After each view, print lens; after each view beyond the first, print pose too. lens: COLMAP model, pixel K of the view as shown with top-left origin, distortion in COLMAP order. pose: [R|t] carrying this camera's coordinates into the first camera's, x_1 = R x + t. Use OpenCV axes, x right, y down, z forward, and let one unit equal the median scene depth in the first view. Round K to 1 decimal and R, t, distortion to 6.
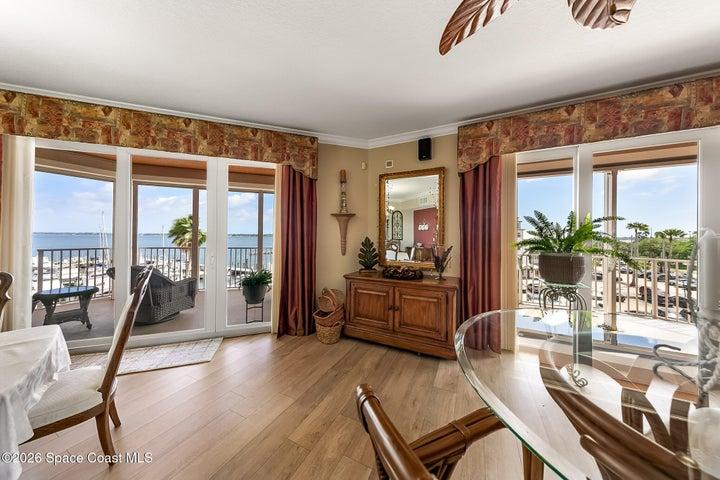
lens RADIAL K [[229.3, 0, 336.4], [0, 229.3, 235.1], [0, 0, 1]] dist [-0.001925, -0.000085]
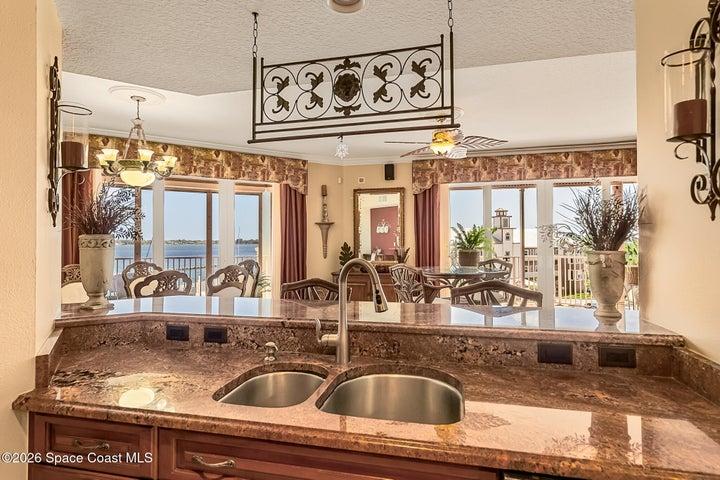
lens RADIAL K [[412.9, 0, 360.0], [0, 412.9, 240.0], [0, 0, 1]] dist [0.001884, 0.000181]
pose [[0.947854, -0.015727, 0.318316, -0.533242], [0.015524, 0.999874, 0.003174, -0.009468], [-0.318326, 0.001933, 0.947979, -1.183318]]
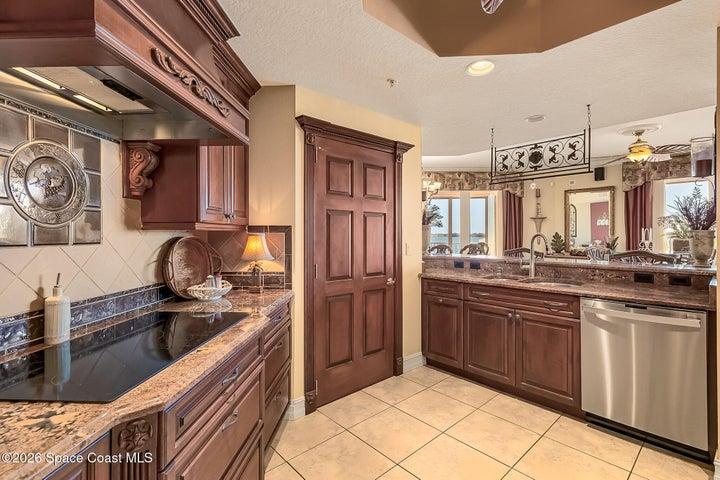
lens RADIAL K [[349.3, 0, 352.2], [0, 349.3, 235.5], [0, 0, 1]] dist [0.000898, 0.000373]
pose [[0.963447, -0.013402, -0.267565, -0.621564], [0.013823, 0.999904, -0.000310, 0.013701], [0.267543, -0.003400, 0.963540, -1.796667]]
